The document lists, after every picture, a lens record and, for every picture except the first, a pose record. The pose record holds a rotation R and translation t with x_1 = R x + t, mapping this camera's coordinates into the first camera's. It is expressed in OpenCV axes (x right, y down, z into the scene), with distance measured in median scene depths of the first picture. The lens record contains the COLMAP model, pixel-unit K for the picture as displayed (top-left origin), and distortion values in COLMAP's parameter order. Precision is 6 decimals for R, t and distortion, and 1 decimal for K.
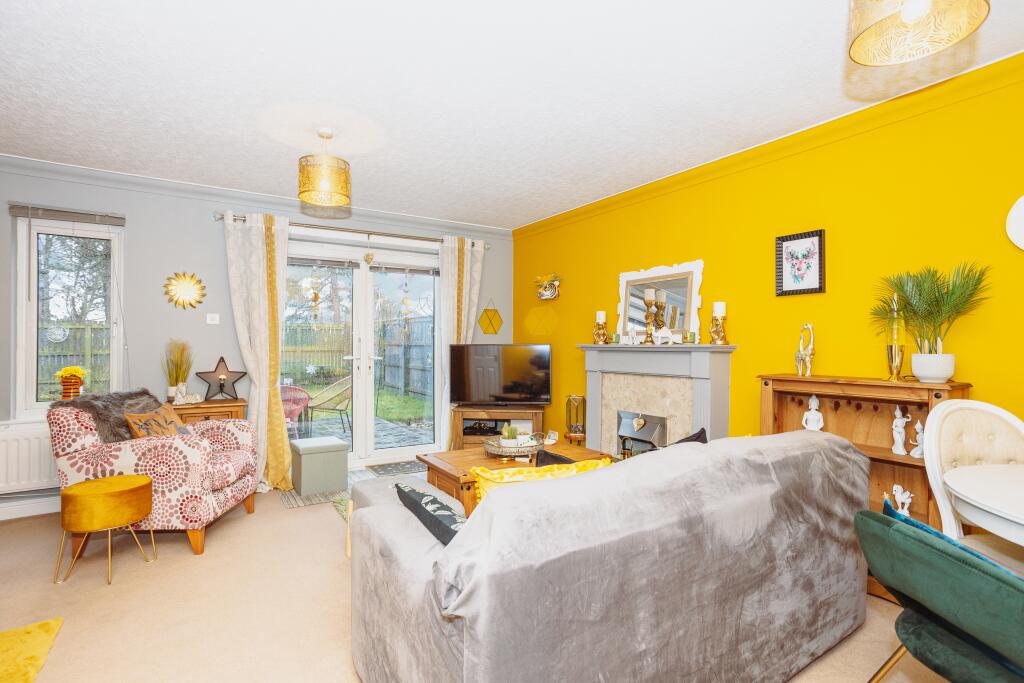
lens RADIAL K [[496.9, 0, 497.4], [0, 496.9, 340.3], [0, 0, 1]] dist [-0.043007, 0.026535]
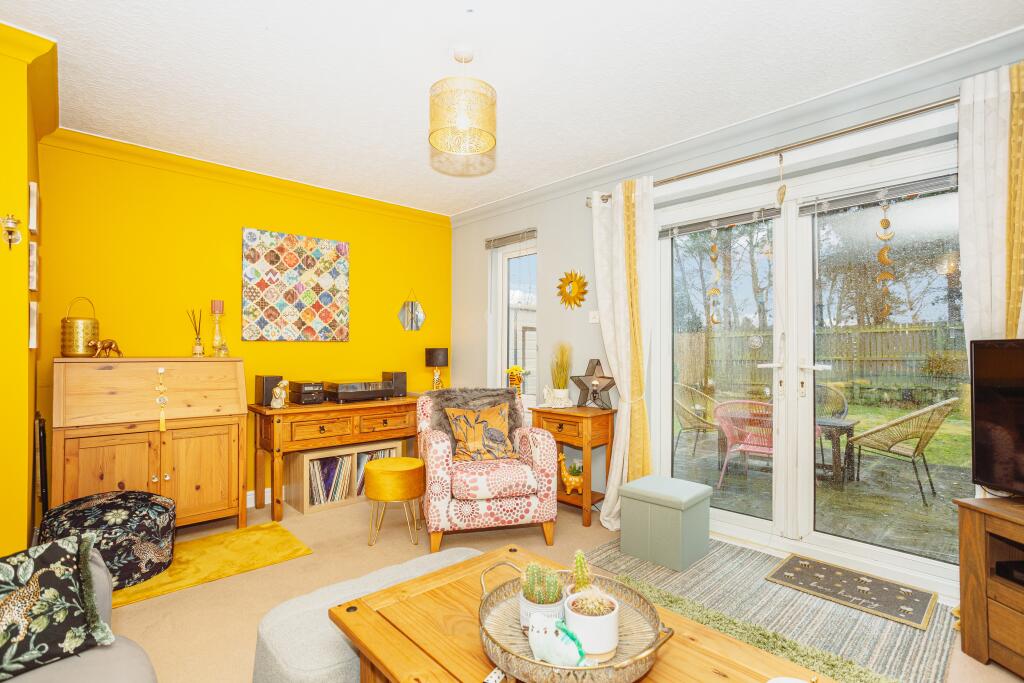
lens RADIAL K [[496.9, 0, 515.0], [0, 496.9, 346.7], [0, 0, 1]] dist [-0.043007, 0.026535]
pose [[0.204472, -0.011810, -0.978801, 0.313815], [0.005618, 0.999925, -0.010891, 0.021954], [0.978856, -0.003272, 0.204523, 0.773095]]
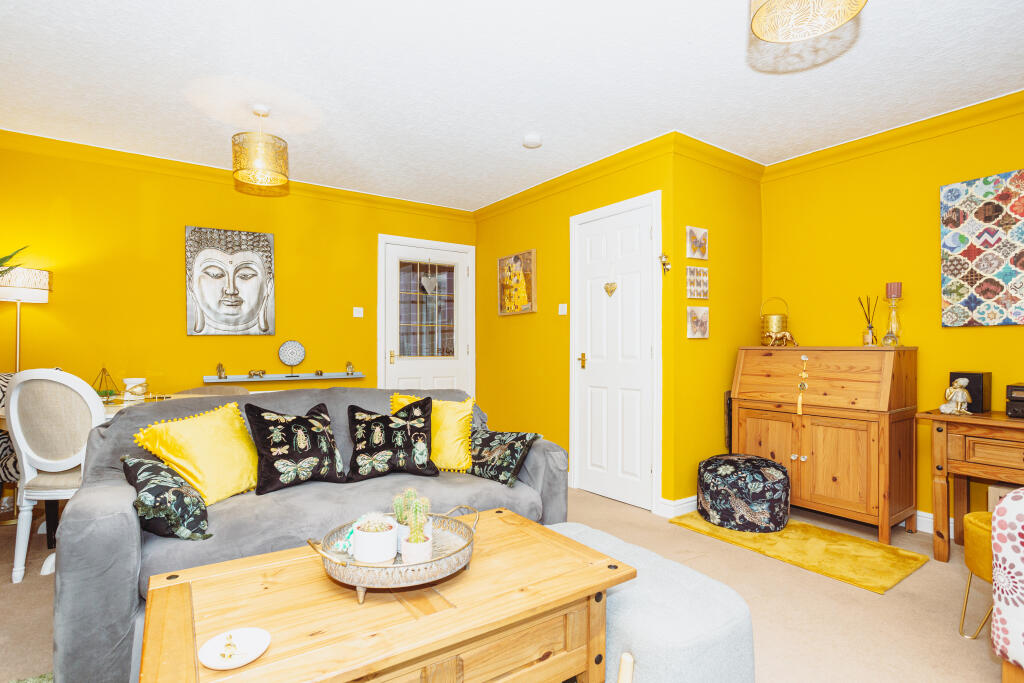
lens RADIAL K [[496.9, 0, 490.1], [0, 496.9, 346.1], [0, 0, 1]] dist [-0.043007, 0.026535]
pose [[-0.999052, -0.008621, -0.042681, 0.009550], [-0.008237, 0.999924, -0.009167, 0.039419], [0.042757, -0.008807, -0.999047, 1.186197]]
